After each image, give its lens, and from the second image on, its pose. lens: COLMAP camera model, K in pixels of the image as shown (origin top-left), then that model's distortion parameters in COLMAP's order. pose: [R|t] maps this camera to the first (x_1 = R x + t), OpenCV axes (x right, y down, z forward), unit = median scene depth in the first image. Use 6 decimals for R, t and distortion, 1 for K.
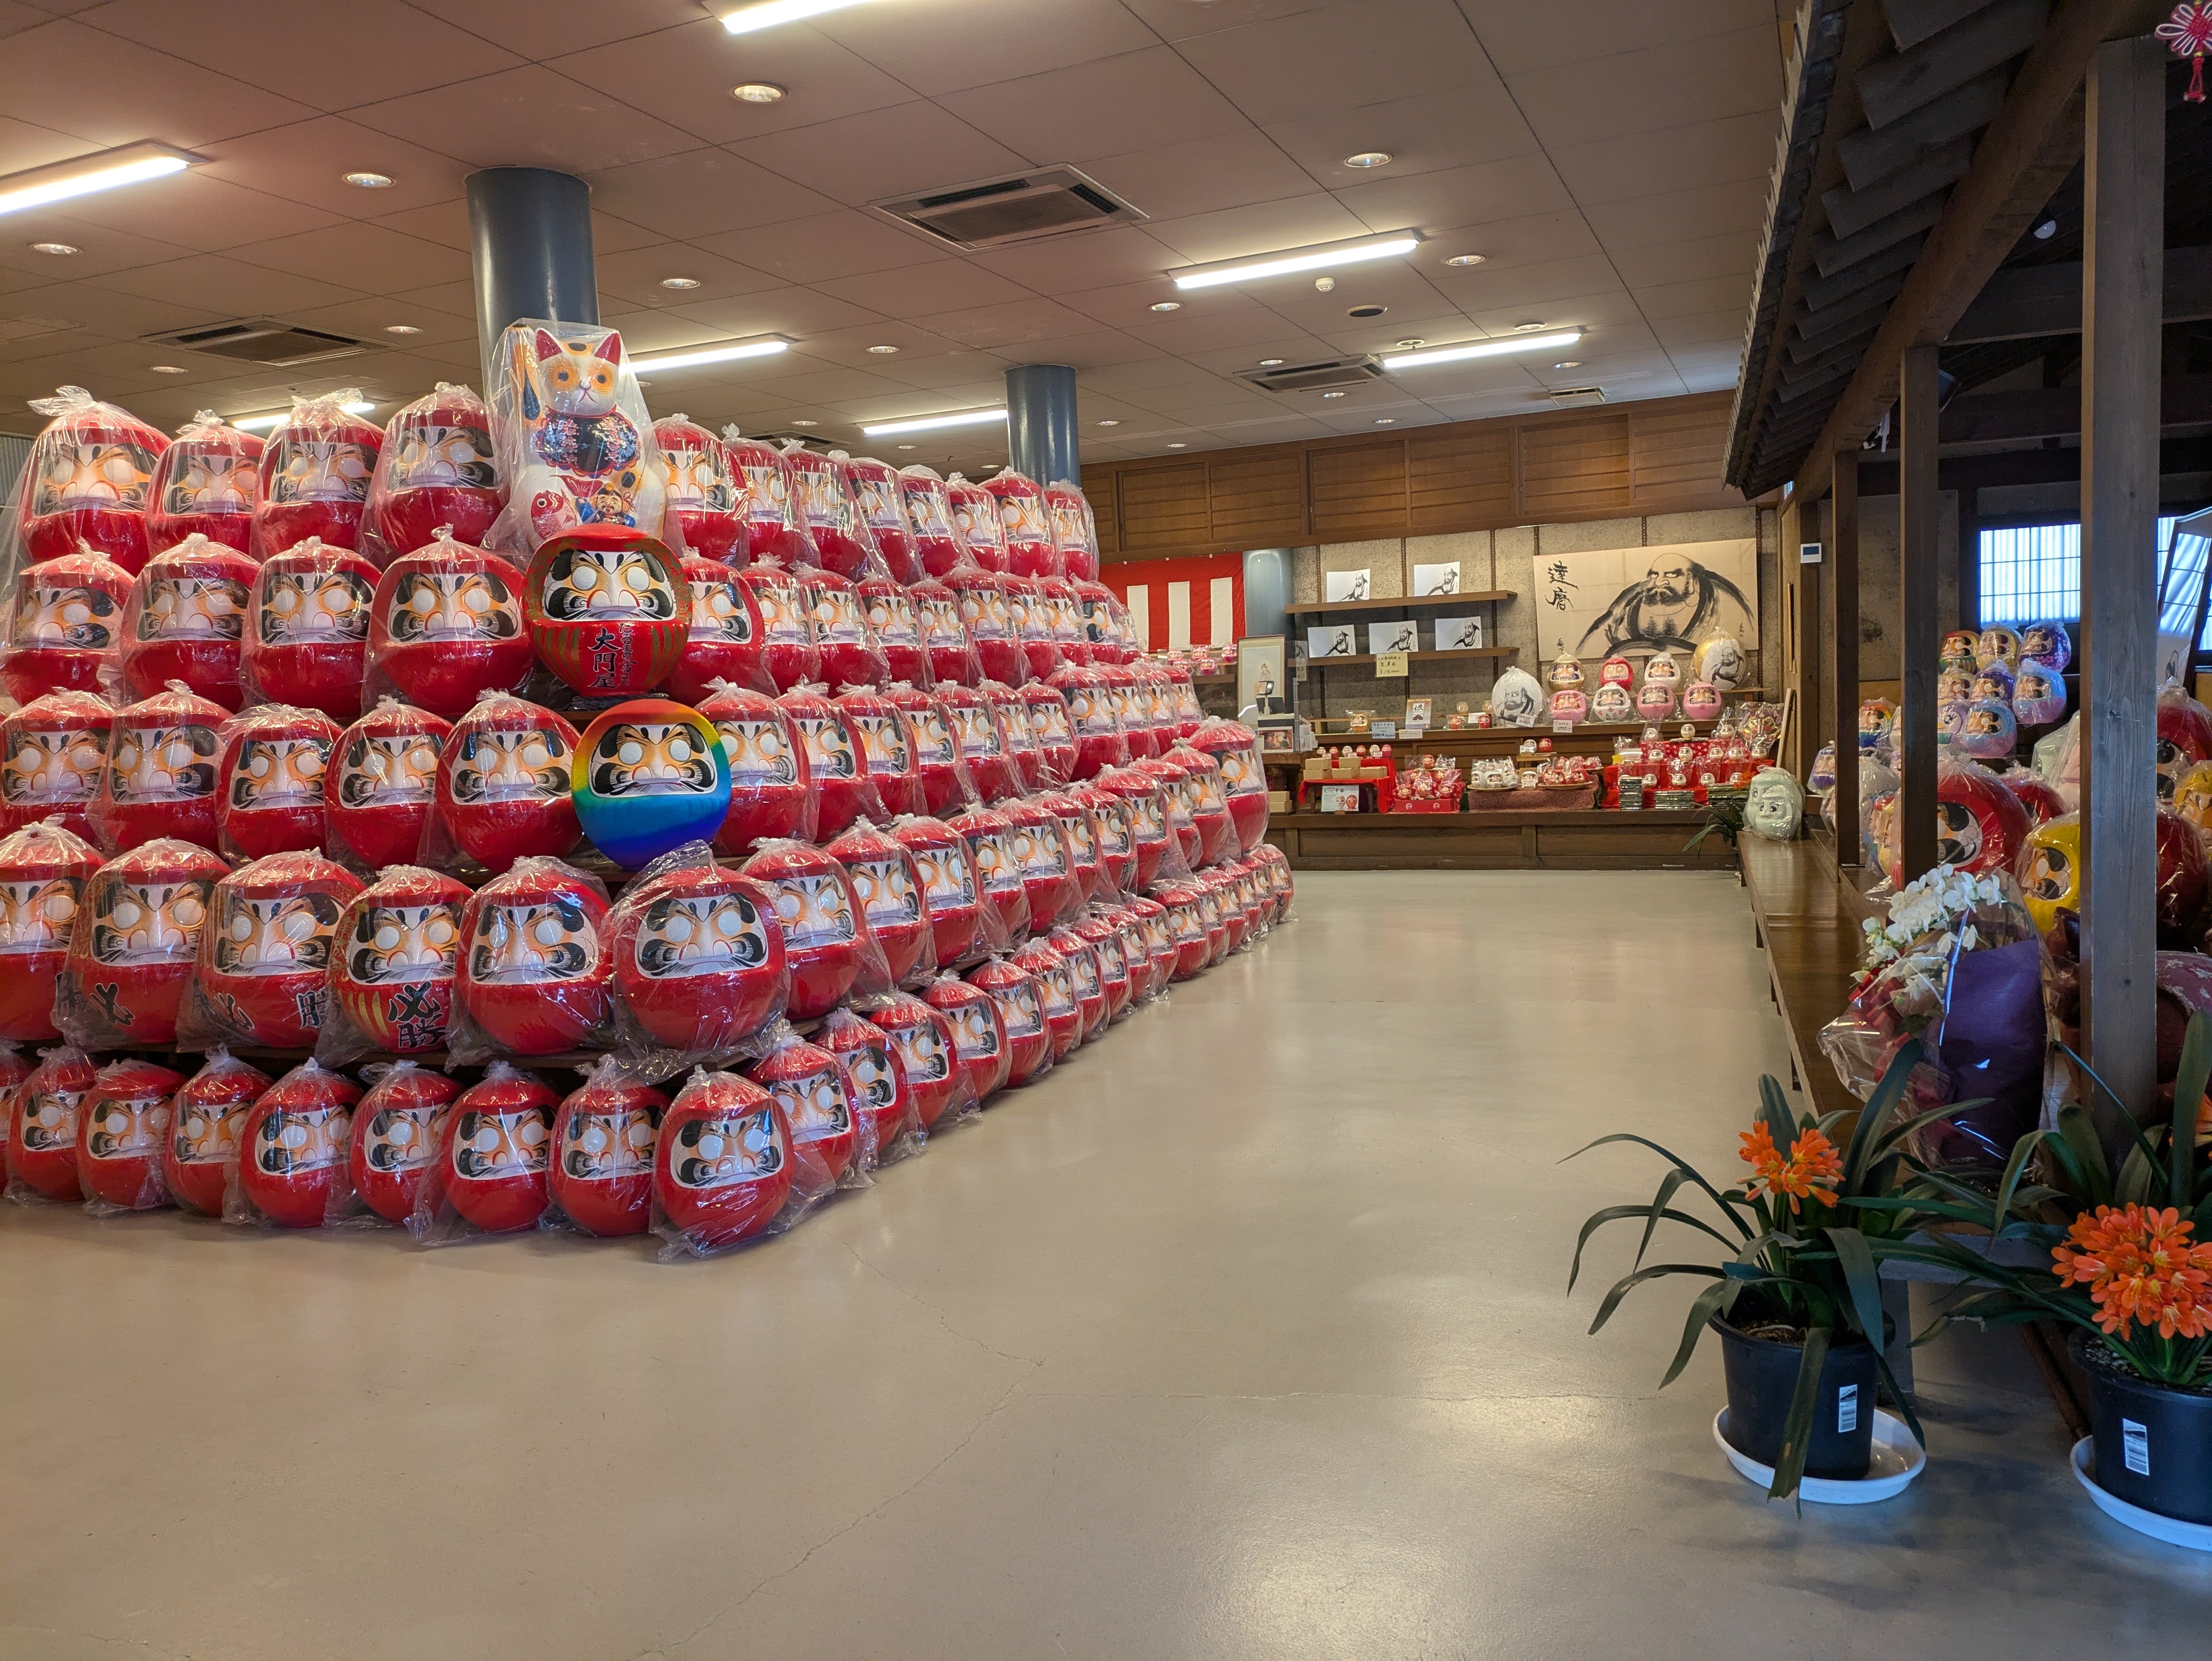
lens RADIAL K [[1621.9, 0, 1115.7], [0, 1621.9, 833.3], [0, 0, 1]] dist [0.048749, -0.001619]
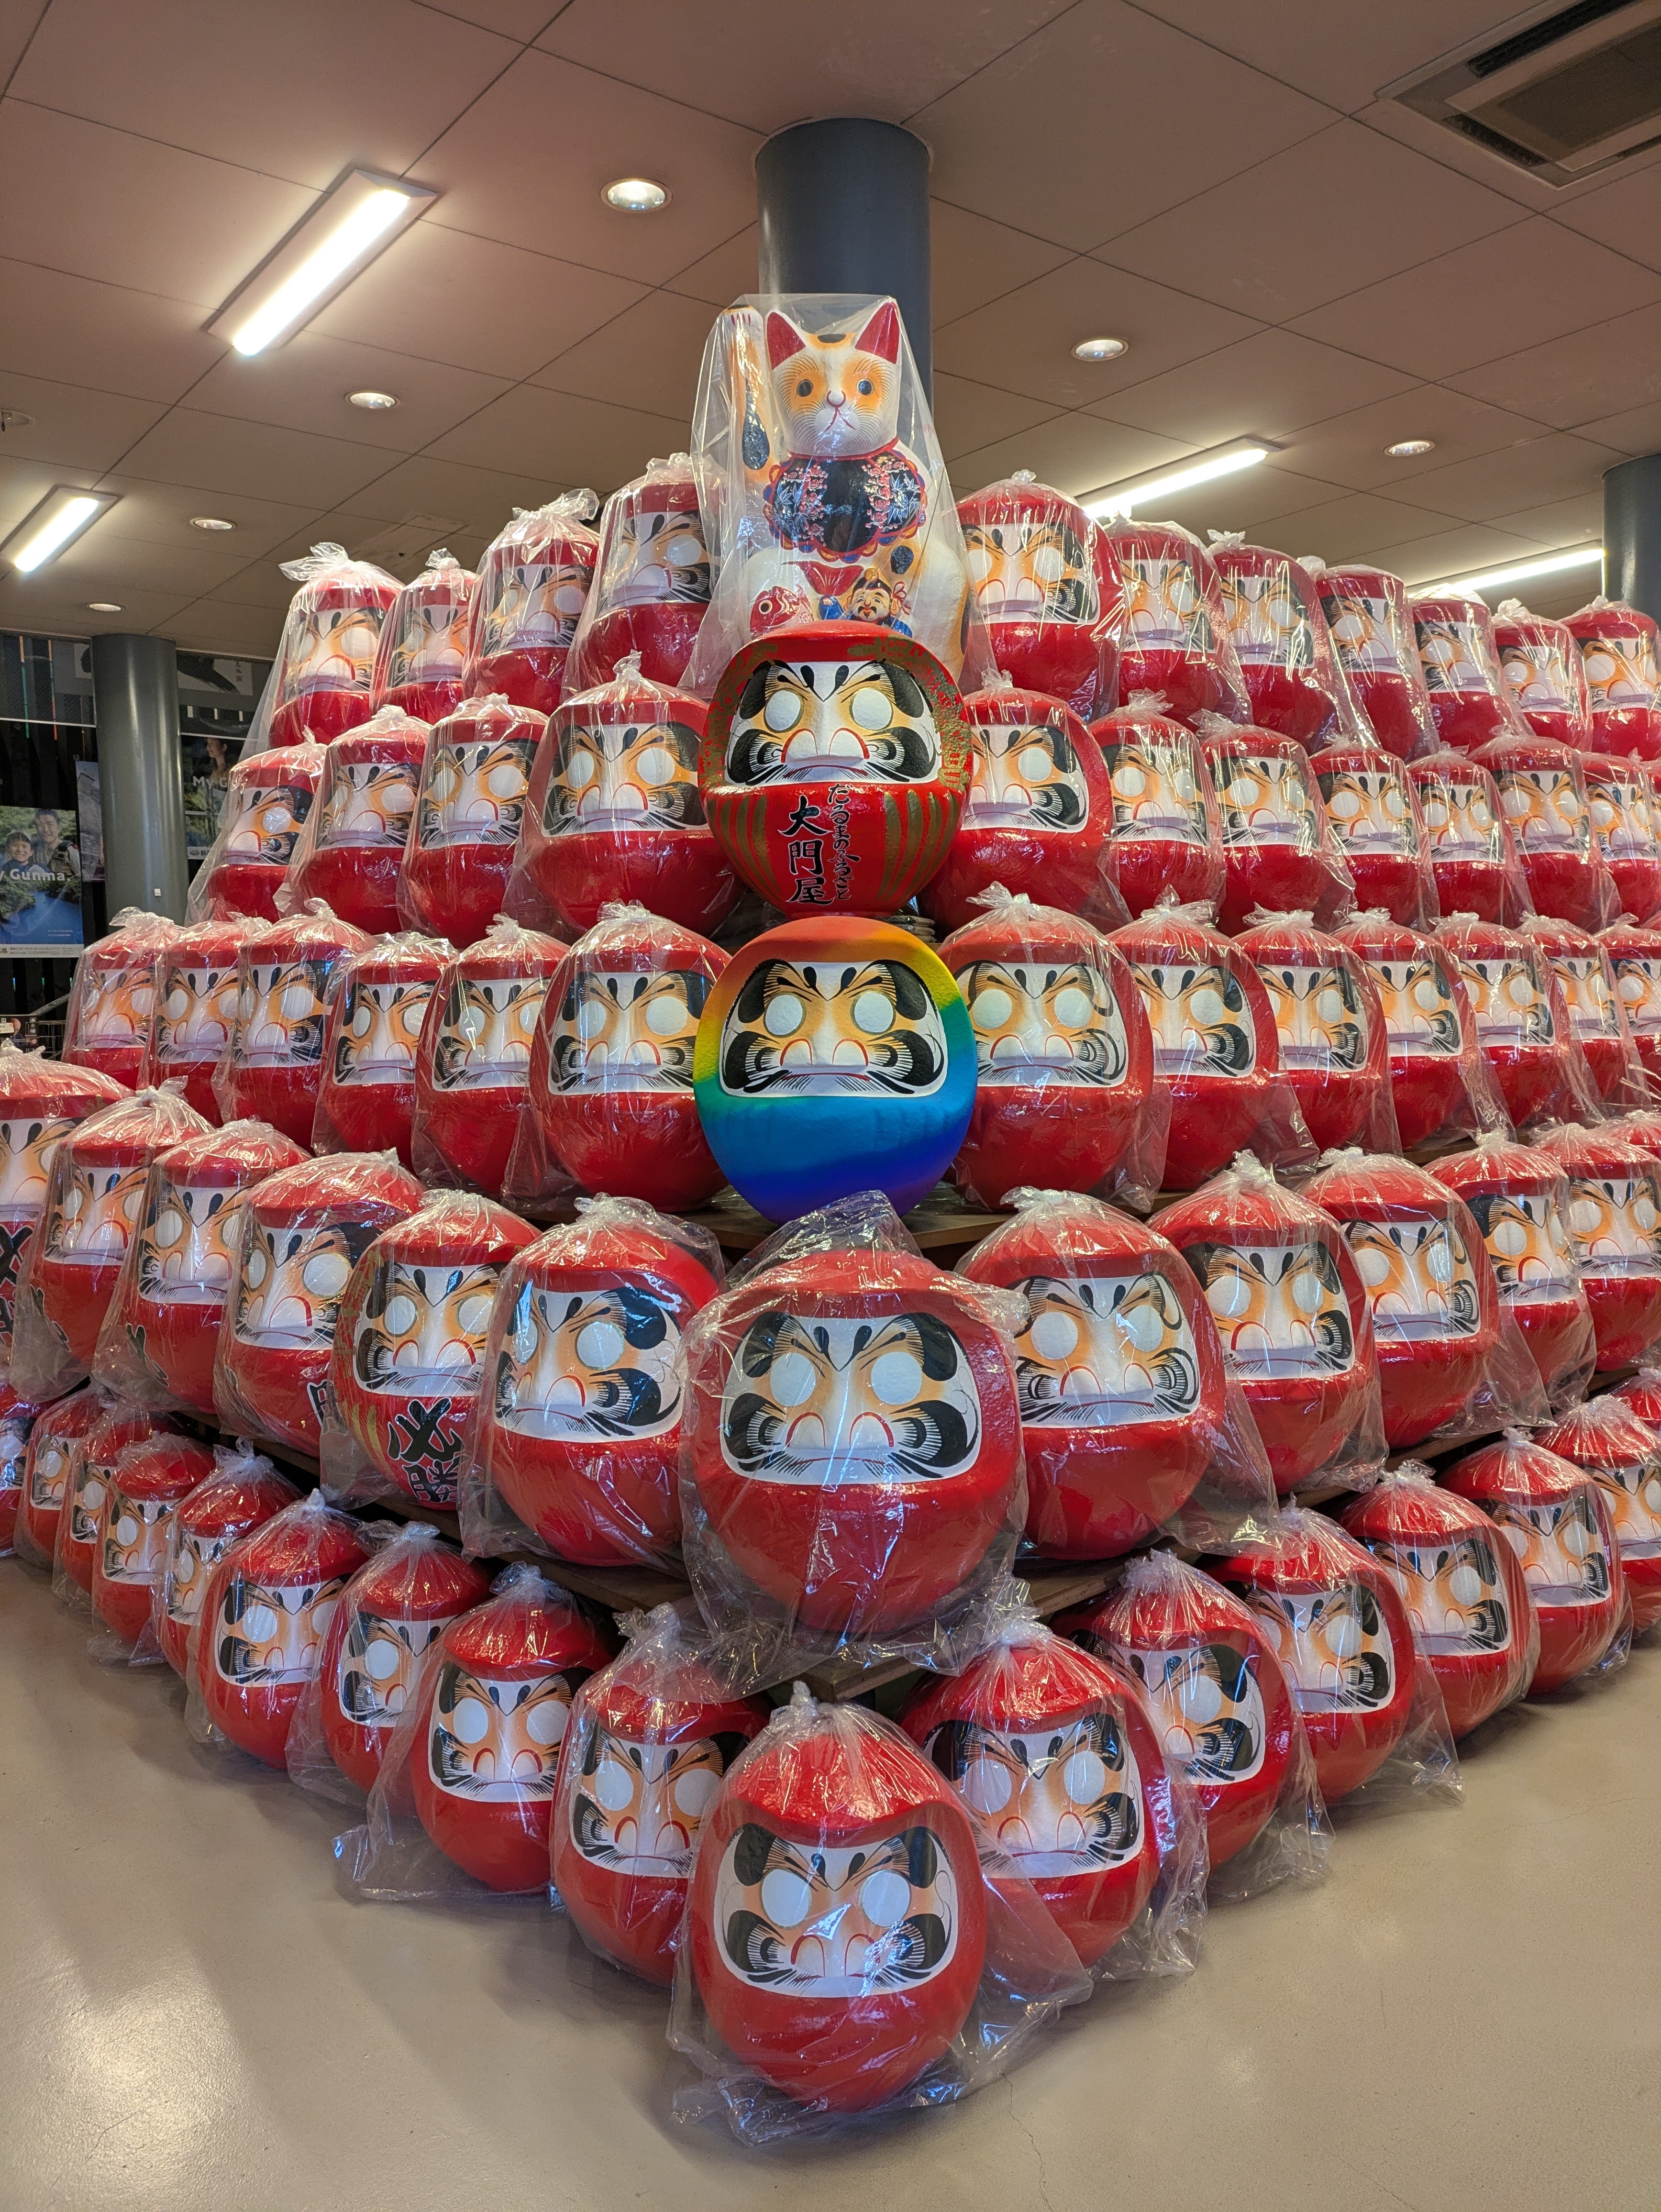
lens RADIAL K [[1621.9, 0, 837.2], [0, 1621.9, 1121.2], [0, 0, 1]] dist [0.048749, -0.001619]
pose [[0.884268, 0.059786, -0.463136, -0.032779], [-0.057522, 0.998163, 0.019026, -0.023066], [0.463423, 0.009816, 0.886083, 0.486295]]
